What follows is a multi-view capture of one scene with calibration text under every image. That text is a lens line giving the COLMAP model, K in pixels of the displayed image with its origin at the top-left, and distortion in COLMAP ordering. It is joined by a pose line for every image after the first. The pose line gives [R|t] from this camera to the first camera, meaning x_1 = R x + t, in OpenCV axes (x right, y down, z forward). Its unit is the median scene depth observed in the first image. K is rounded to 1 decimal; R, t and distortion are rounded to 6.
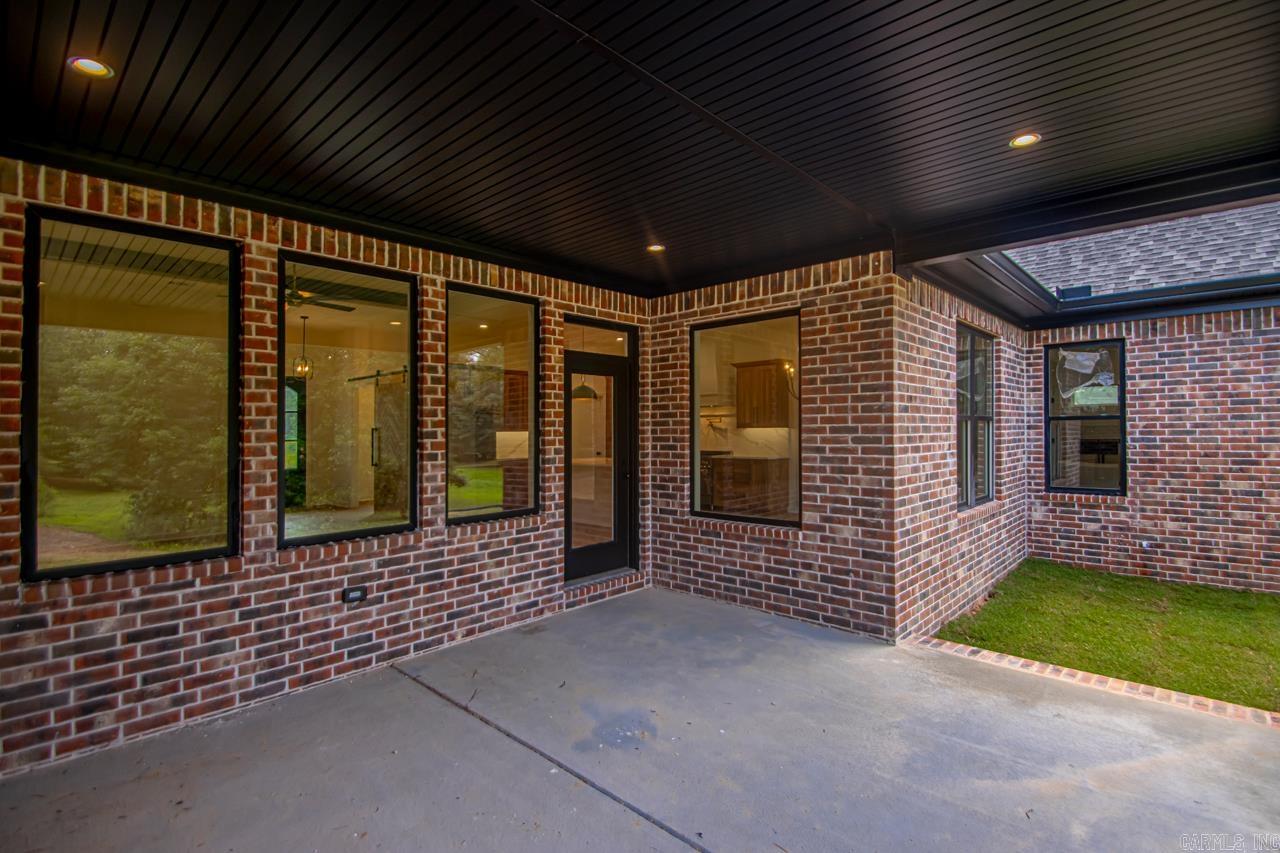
lens RADIAL K [[616.2, 0, 641.7], [0, 616.2, 425.3], [0, 0, 1]] dist [-0.004066, -0.000841]
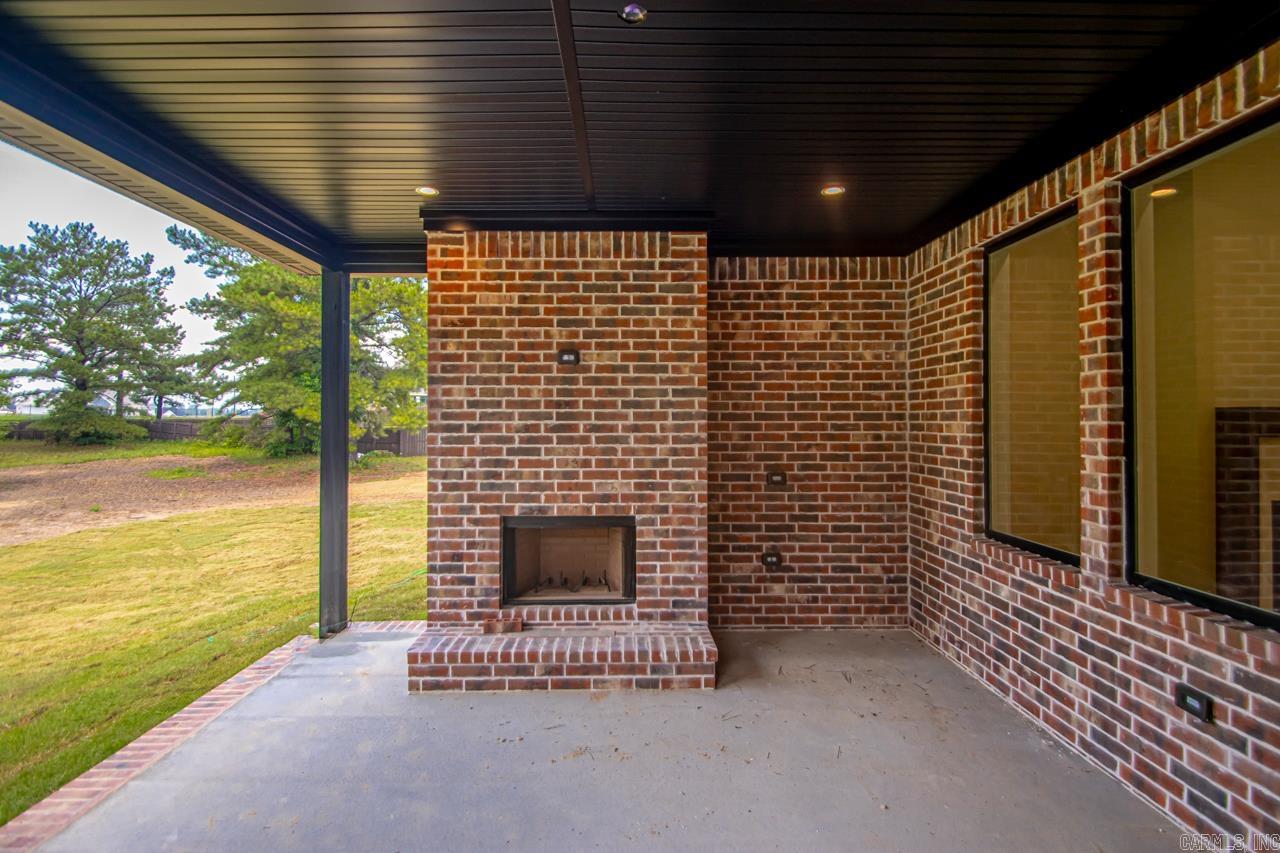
lens RADIAL K [[616.2, 0, 633.1], [0, 616.2, 417.7], [0, 0, 1]] dist [-0.004066, -0.000841]
pose [[-0.716589, 0.001238, -0.697495, 0.362355], [0.001103, 0.999999, 0.000641, 0.000891], [0.697495, -0.000310, -0.716589, 1.150790]]
